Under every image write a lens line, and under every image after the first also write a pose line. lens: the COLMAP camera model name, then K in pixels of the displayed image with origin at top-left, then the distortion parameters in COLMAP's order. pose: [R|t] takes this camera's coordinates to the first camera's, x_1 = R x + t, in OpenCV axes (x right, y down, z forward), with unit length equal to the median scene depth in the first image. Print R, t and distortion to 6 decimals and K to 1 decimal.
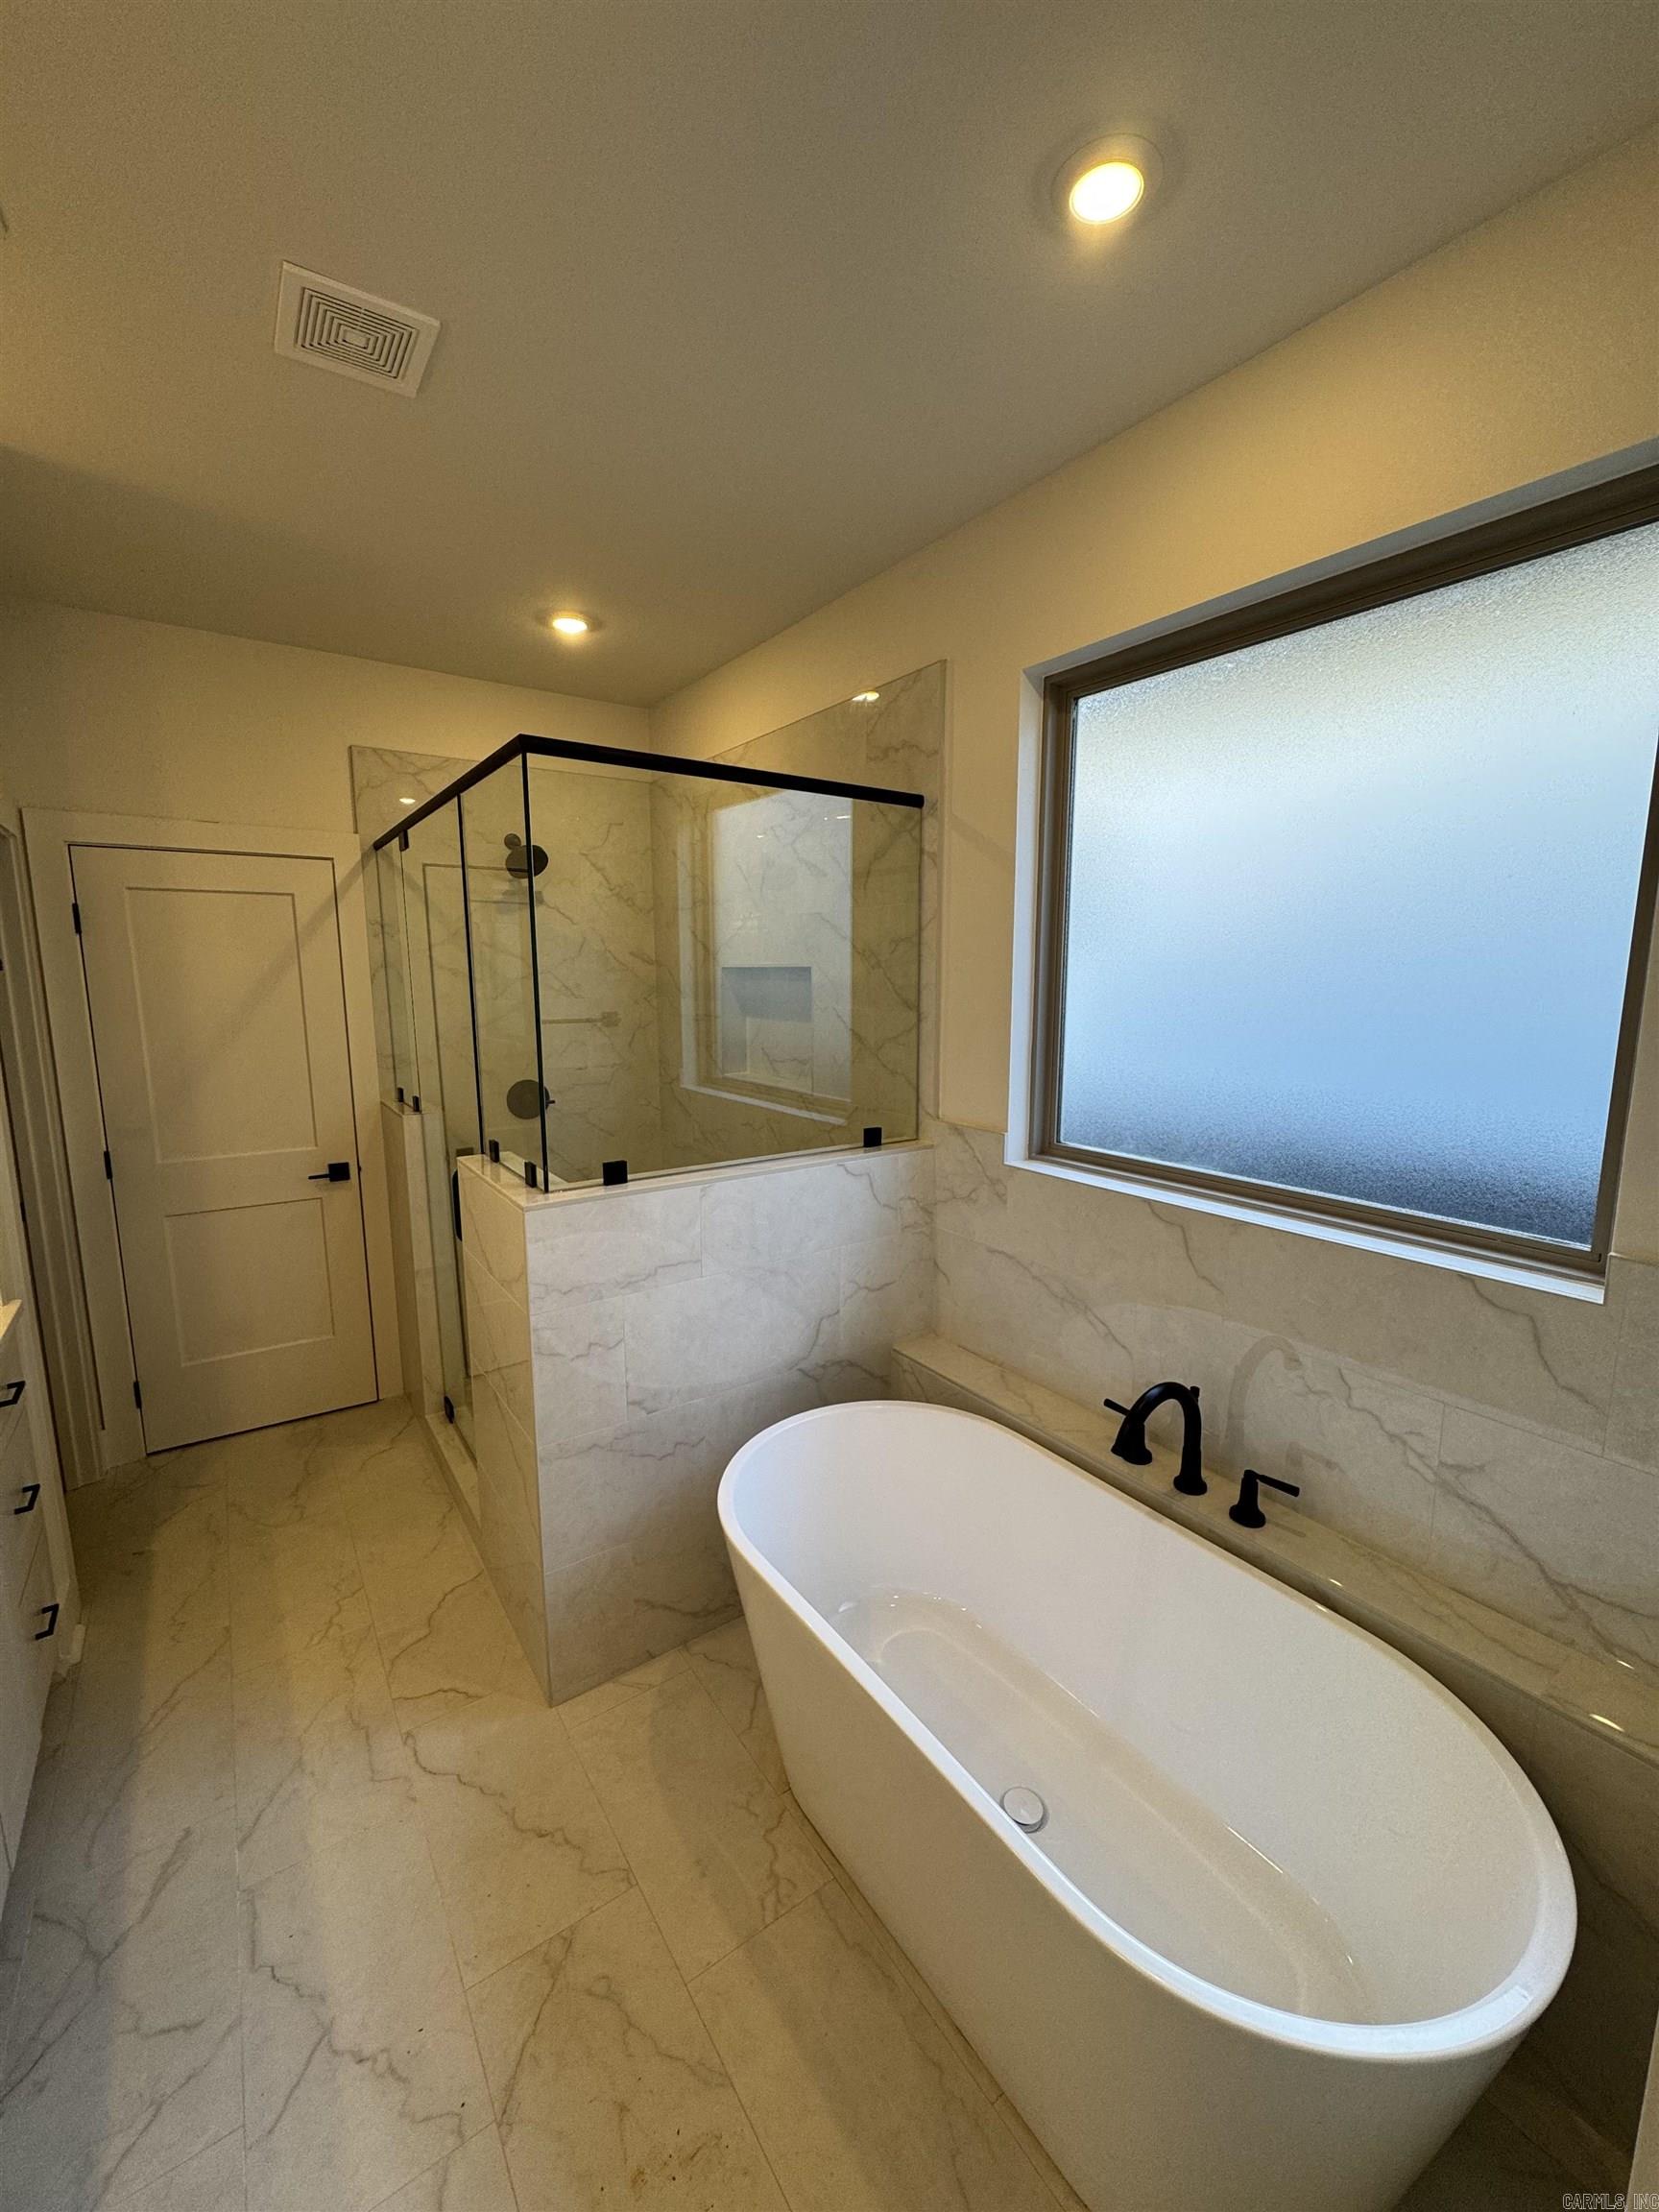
lens RADIAL K [[878.7, 0, 832.0], [0, 878.7, 1108.0], [0, 0, 1]] dist [-0.003201, 0.000500]
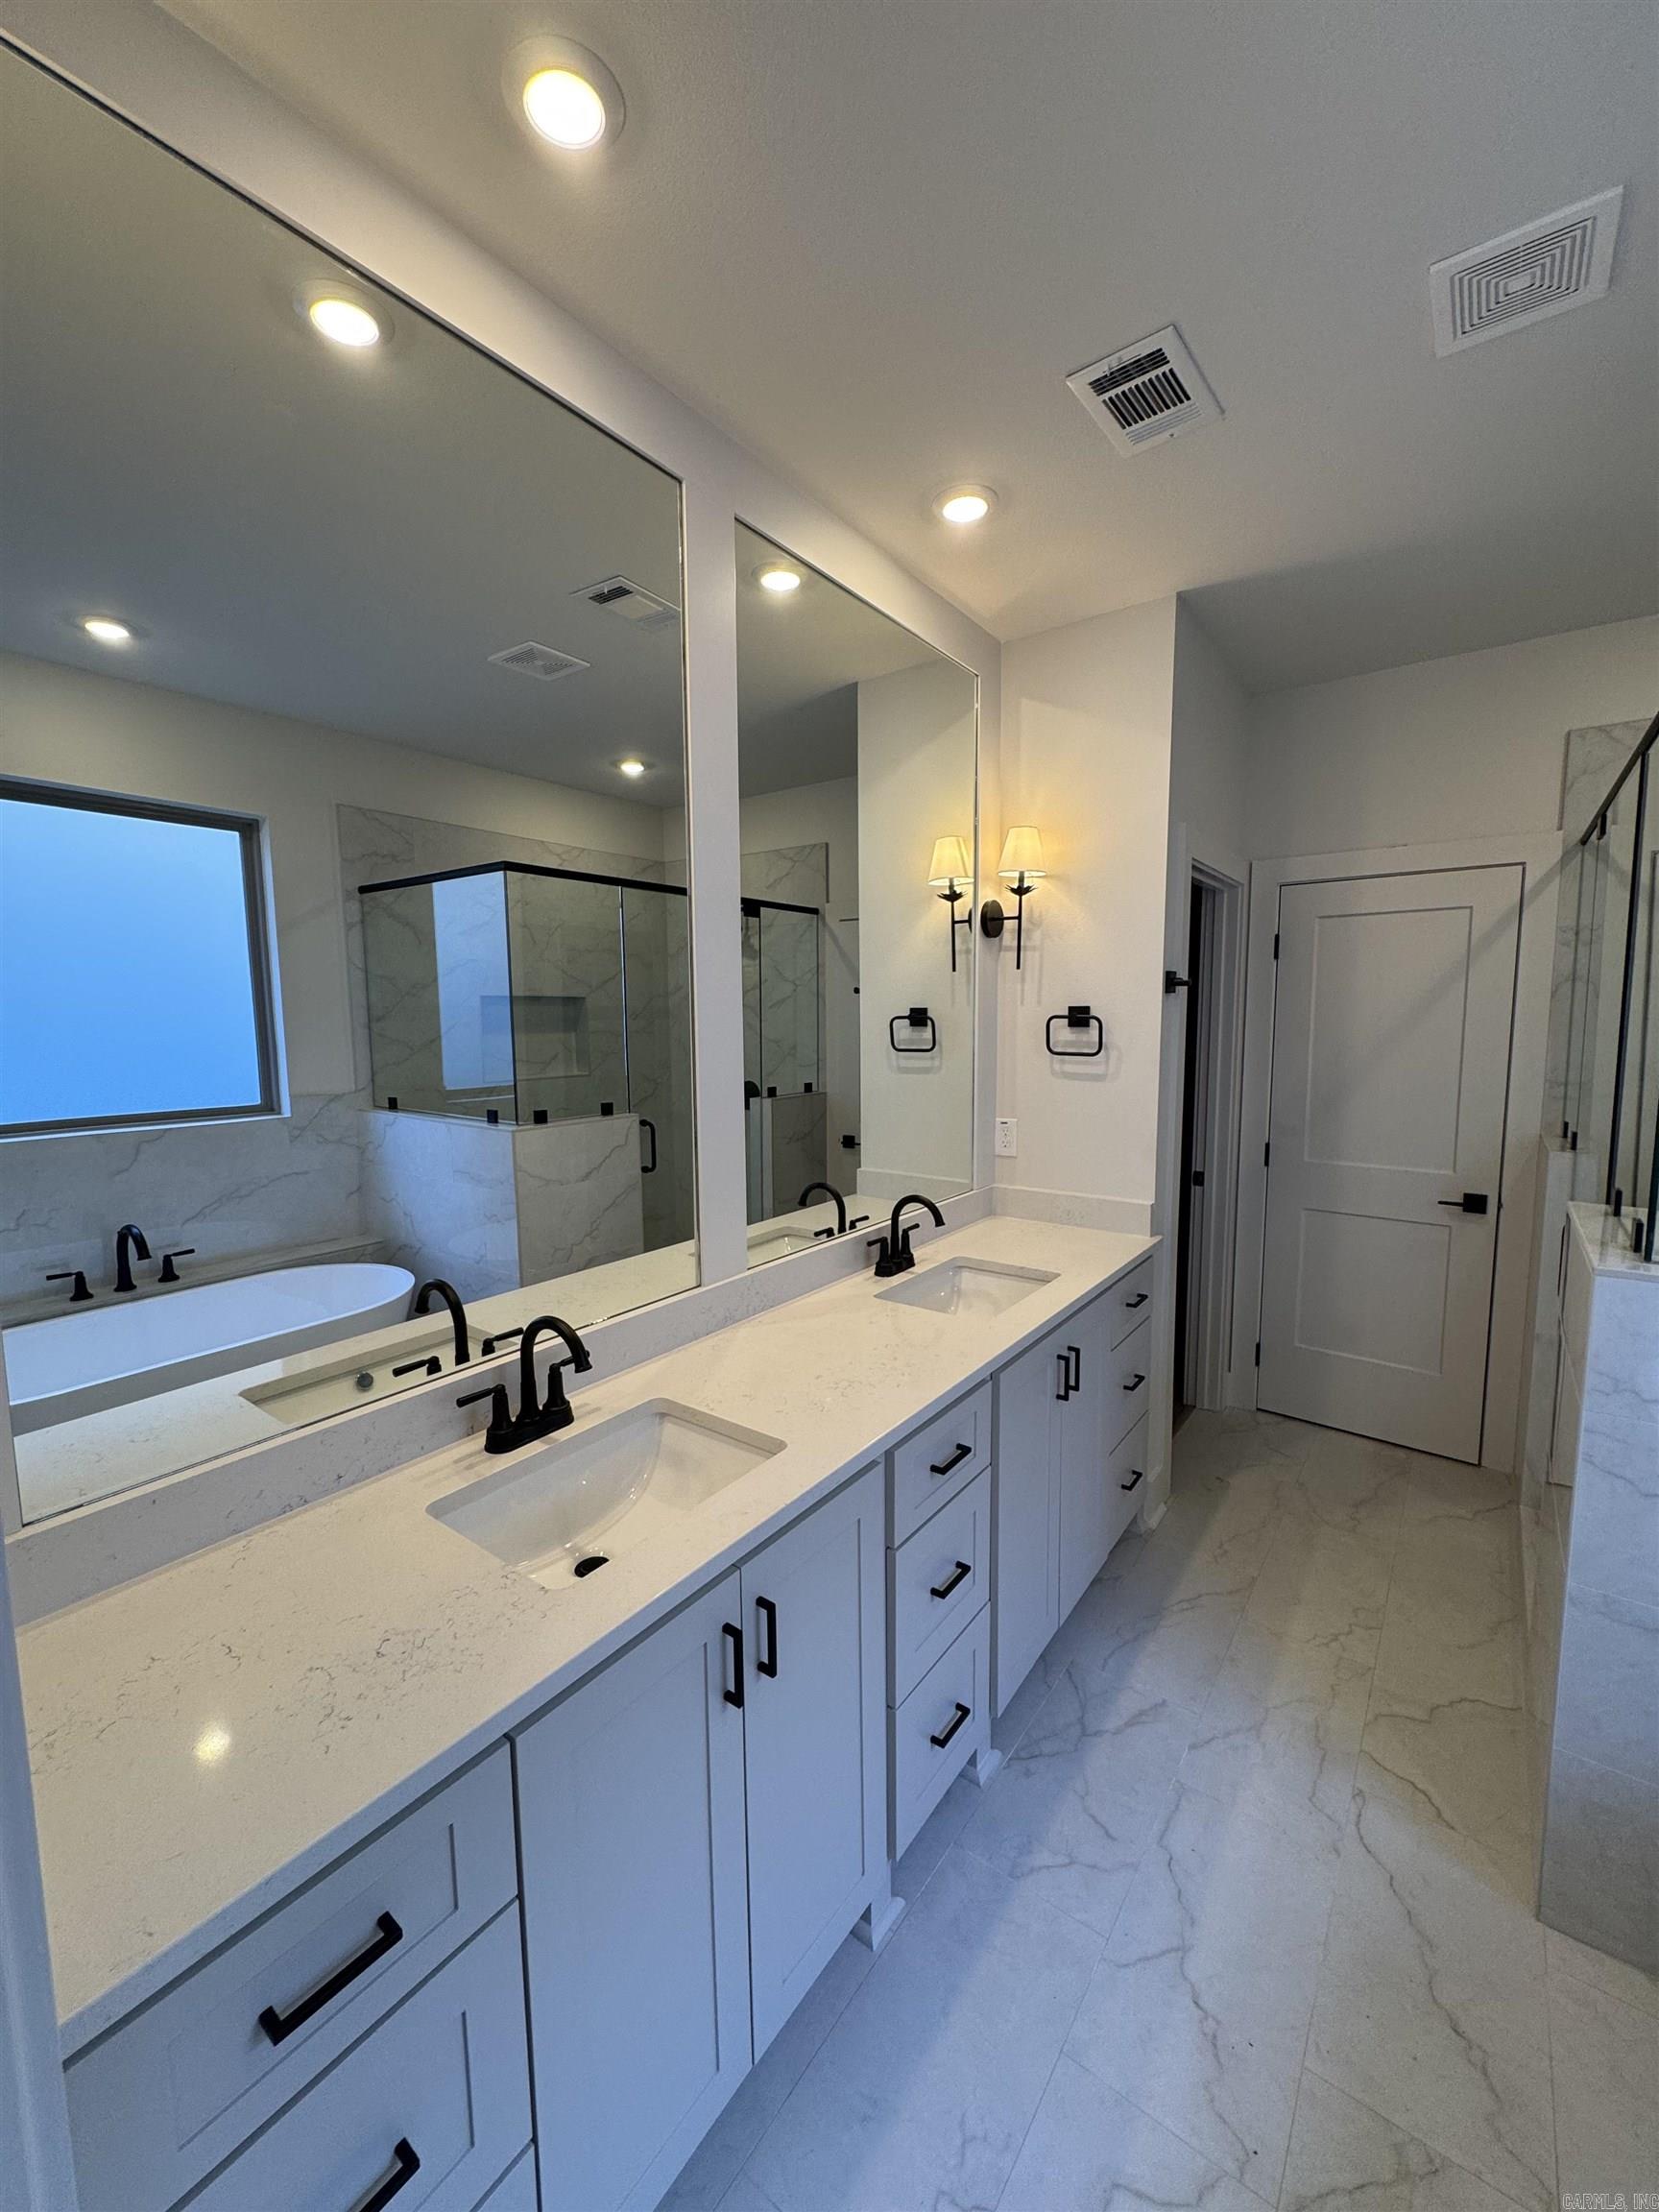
lens RADIAL K [[878.7, 0, 832.0], [0, 878.7, 1108.0], [0, 0, 1]] dist [-0.003201, 0.000500]
pose [[0.309996, 0.100984, -0.945360, 0.135808], [-0.137200, 0.988687, 0.060623, 0.015850], [0.940786, 0.110910, 0.320344, 0.087181]]
